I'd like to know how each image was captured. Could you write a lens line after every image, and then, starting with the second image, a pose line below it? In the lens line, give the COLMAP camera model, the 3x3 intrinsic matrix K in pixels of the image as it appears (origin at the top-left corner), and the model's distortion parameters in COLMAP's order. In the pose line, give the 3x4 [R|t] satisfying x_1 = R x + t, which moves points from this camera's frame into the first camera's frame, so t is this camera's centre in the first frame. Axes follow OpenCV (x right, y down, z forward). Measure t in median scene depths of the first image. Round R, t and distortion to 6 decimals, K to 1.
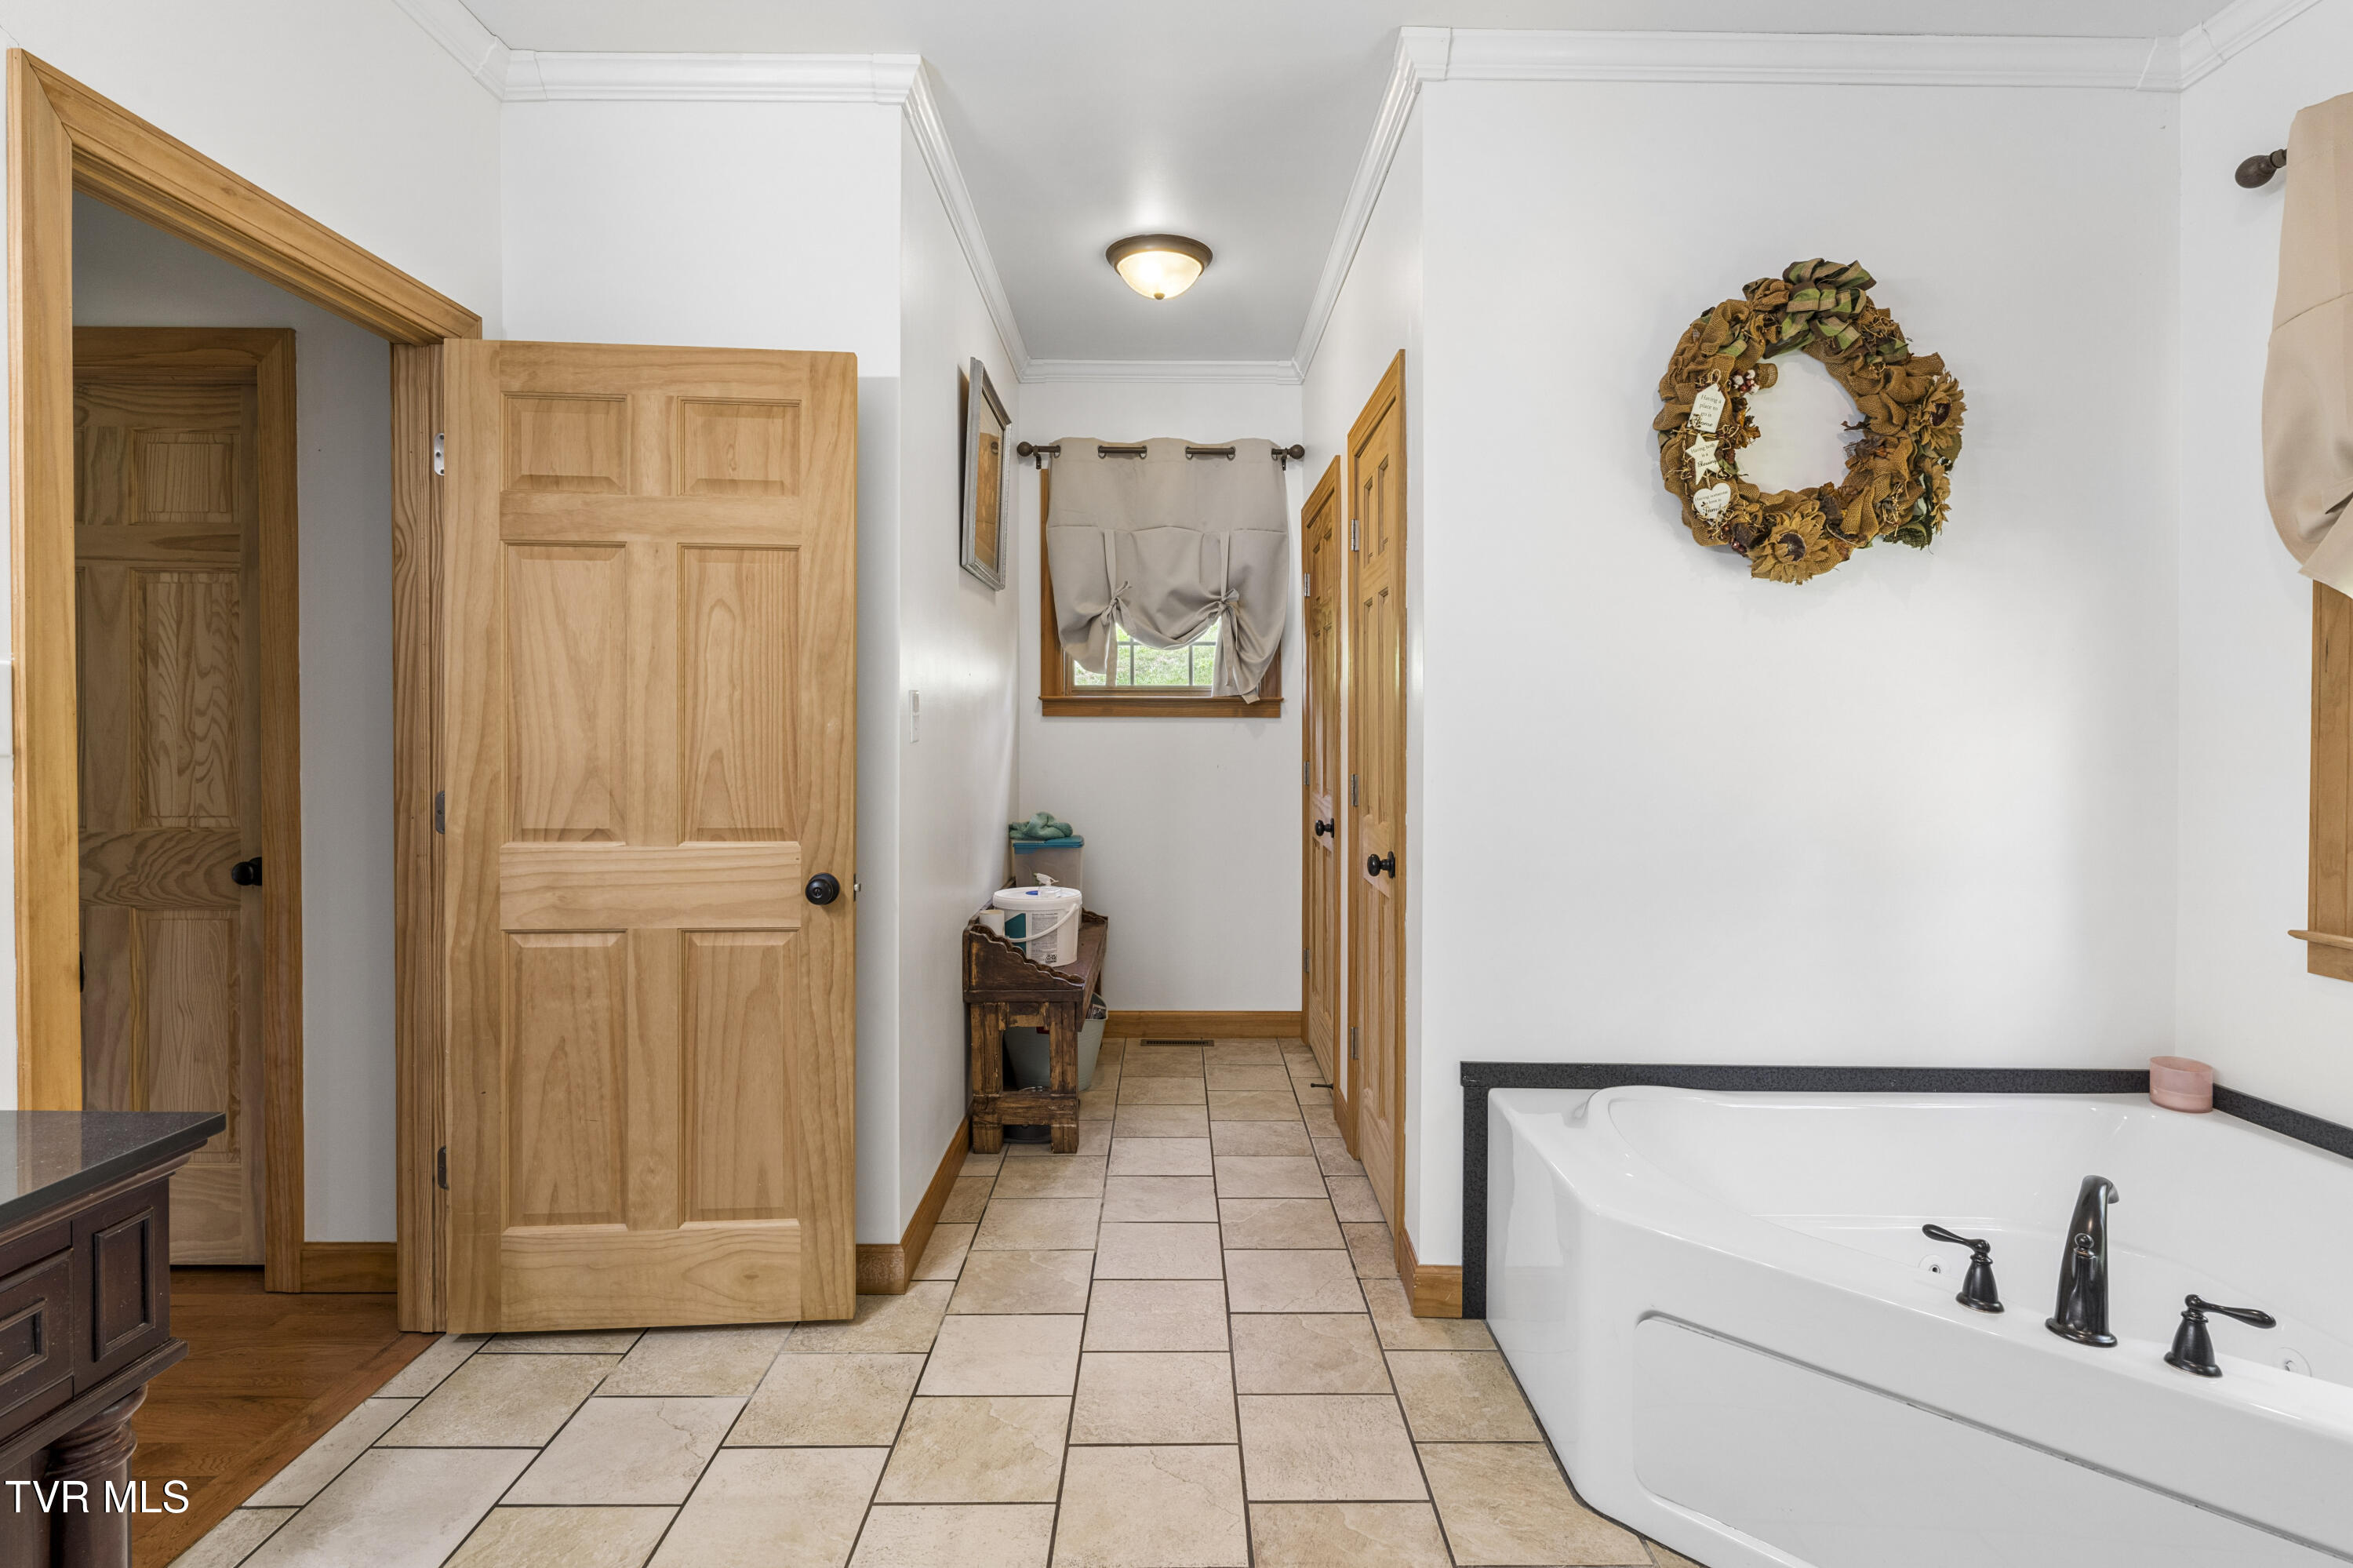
lens RADIAL K [[1133.1, 0, 1198.2], [0, 1133.1, 739.2], [0, 0, 1]] dist [-0.005351, 0.002309]
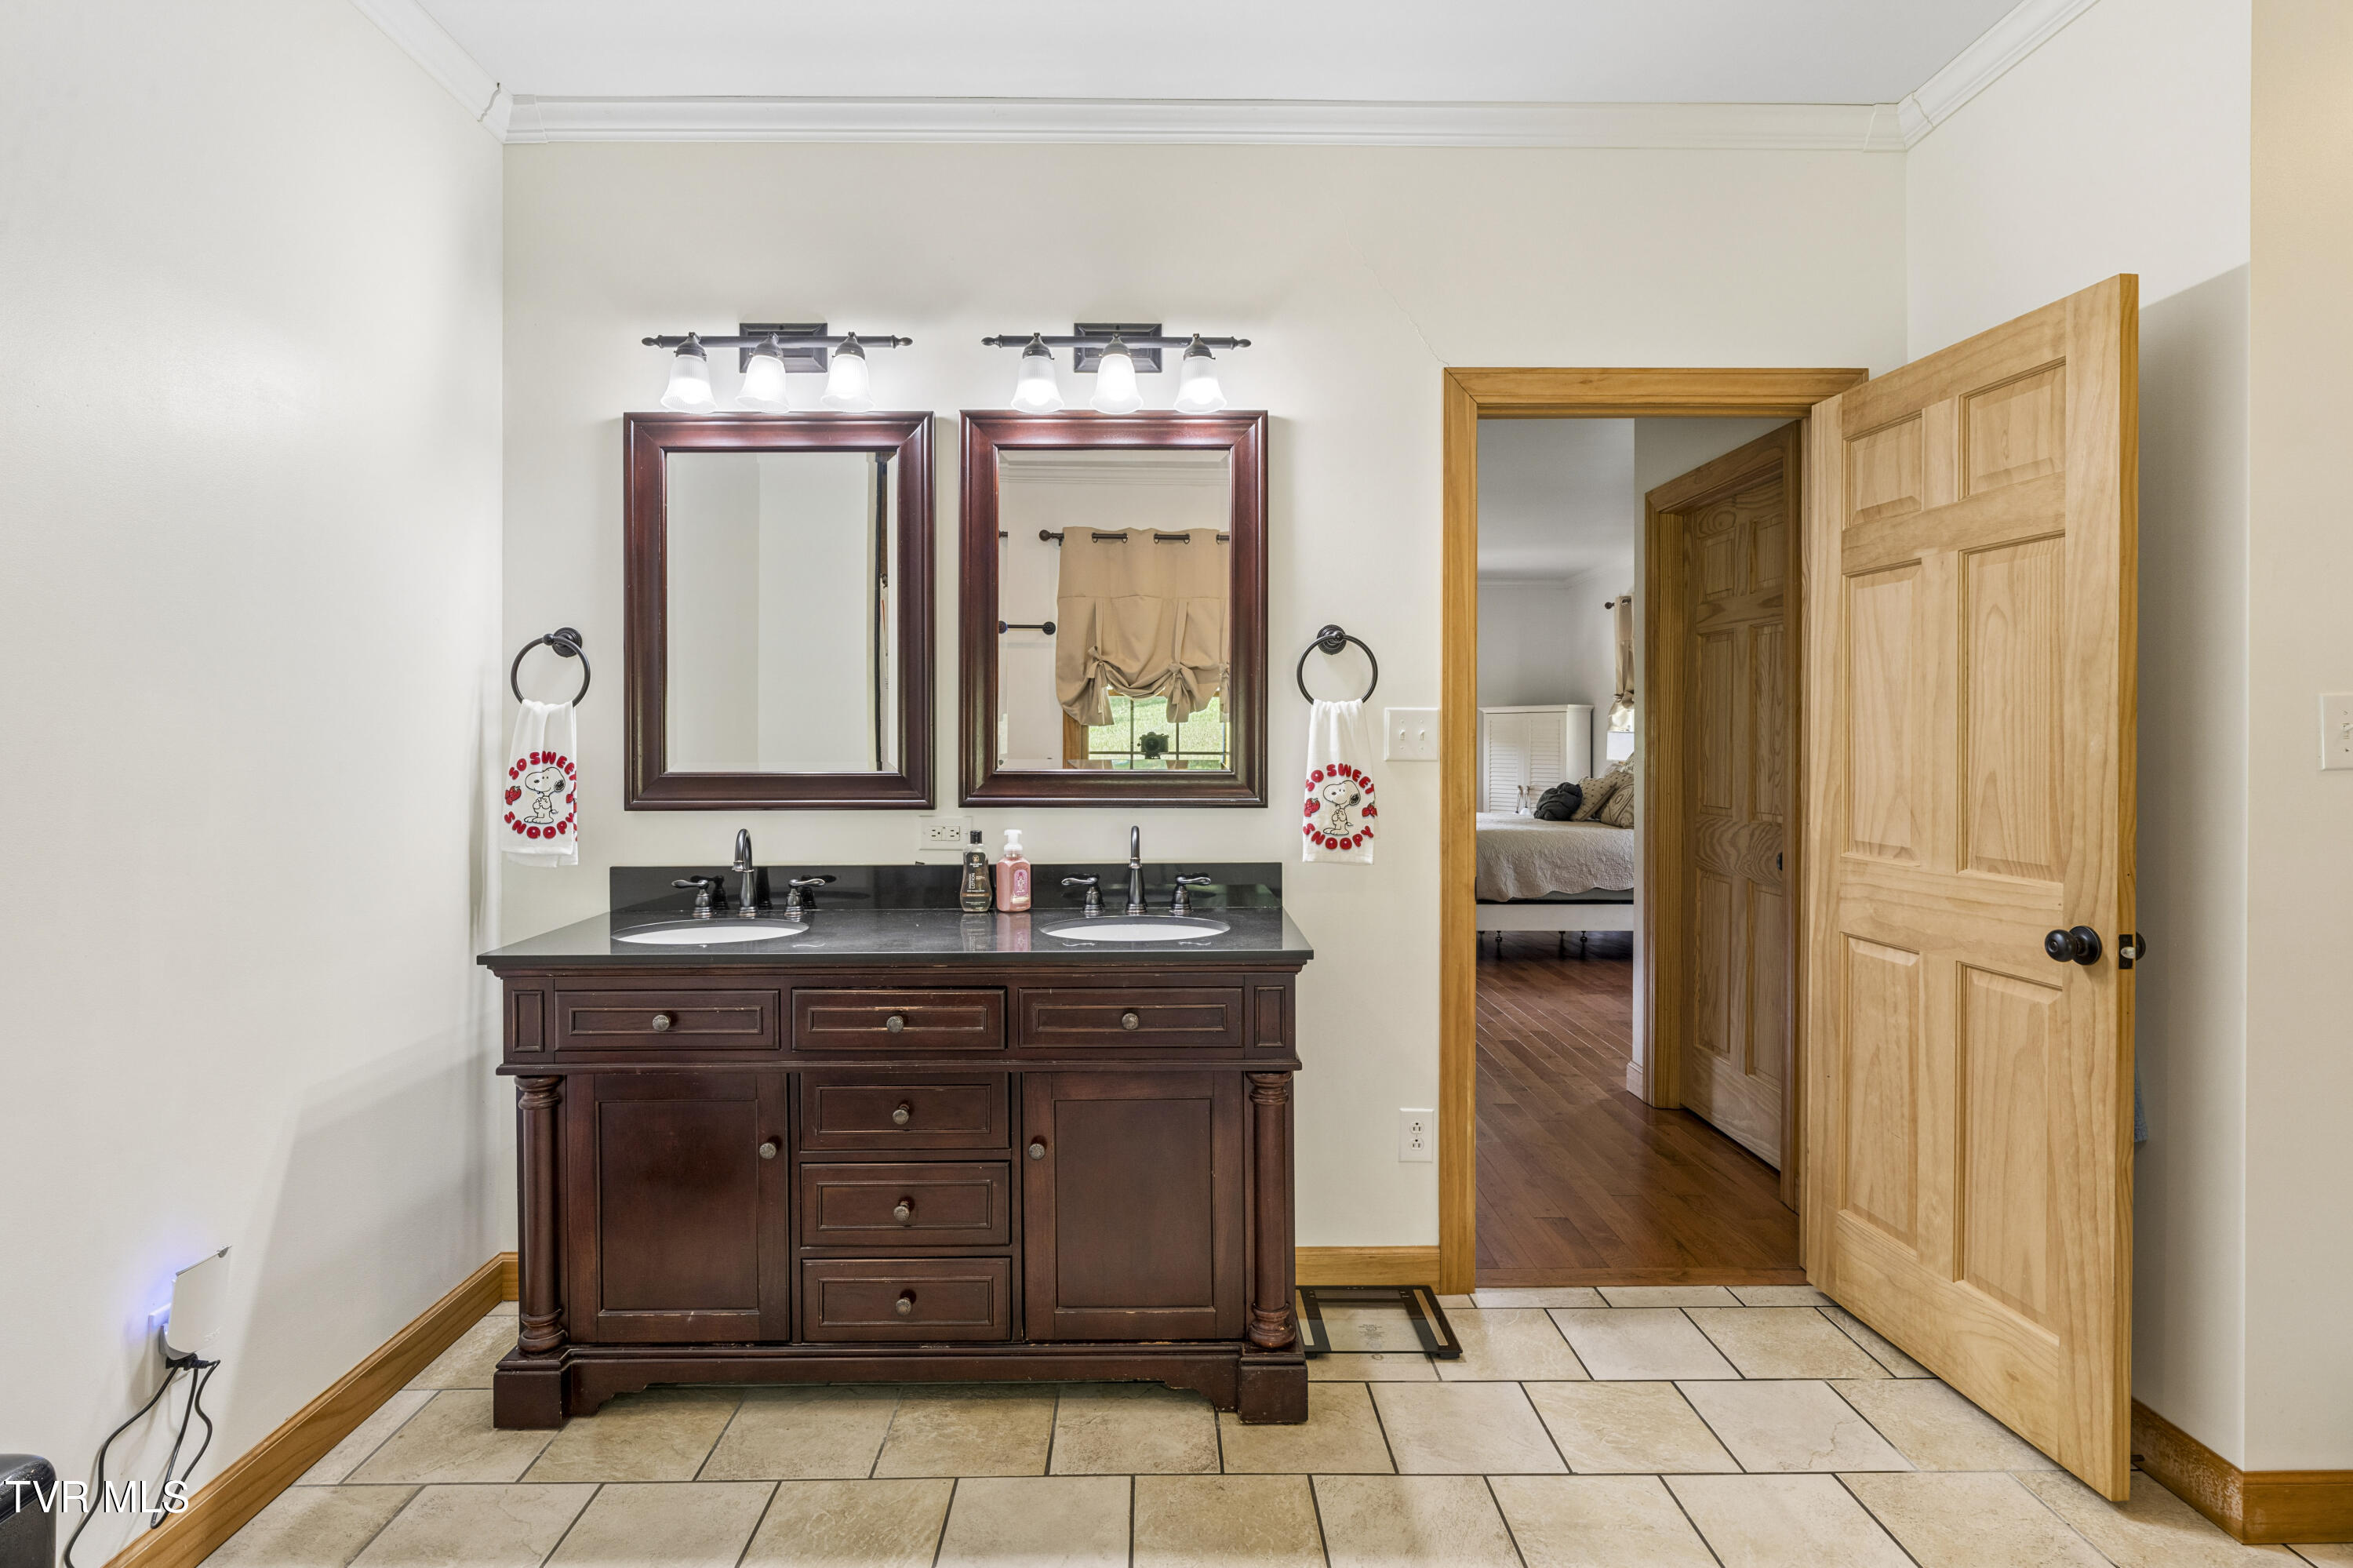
lens RADIAL K [[1230.3, 0, 1193.1], [0, 1230.3, 734.2], [0, 0, 1]] dist [0.000192, 0.000178]
pose [[0.018249, -0.007036, -0.999809, 0.551136], [-0.013551, 0.999882, -0.007284, -0.004503], [0.999742, 0.013681, 0.018151, 0.347779]]
